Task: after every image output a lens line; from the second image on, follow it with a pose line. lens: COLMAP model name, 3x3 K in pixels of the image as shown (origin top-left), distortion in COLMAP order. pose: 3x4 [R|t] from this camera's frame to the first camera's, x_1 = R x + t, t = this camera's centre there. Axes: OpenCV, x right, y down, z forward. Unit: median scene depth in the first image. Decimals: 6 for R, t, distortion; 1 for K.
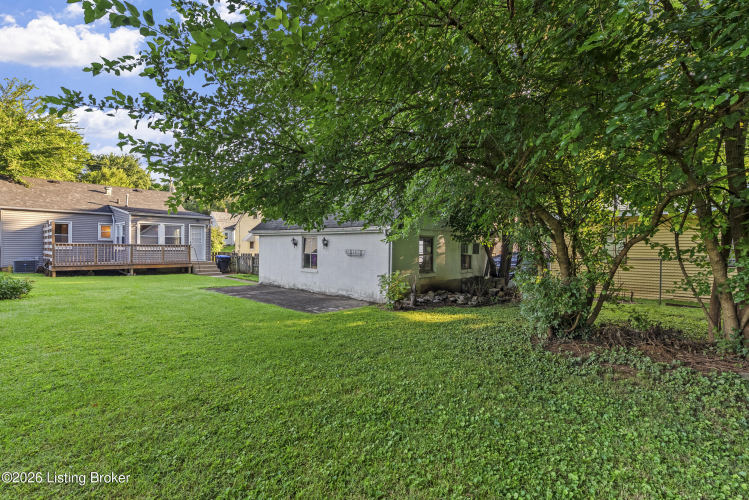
lens RADIAL K [[349.7, 0, 374.5], [0, 349.7, 250.0], [0, 0, 1]] dist [0.000651, -0.000158]
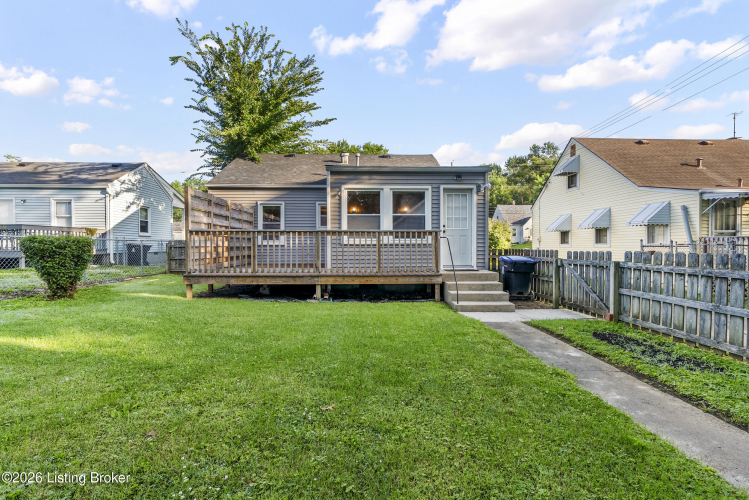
lens RADIAL K [[349.7, 0, 374.5], [0, 349.7, 250.0], [0, 0, 1]] dist [0.000651, -0.000158]
pose [[0.712829, -0.003280, -0.701330, -0.293097], [0.003367, 0.999994, -0.001254, 0.008156], [0.701330, -0.001468, 0.712836, 0.655768]]
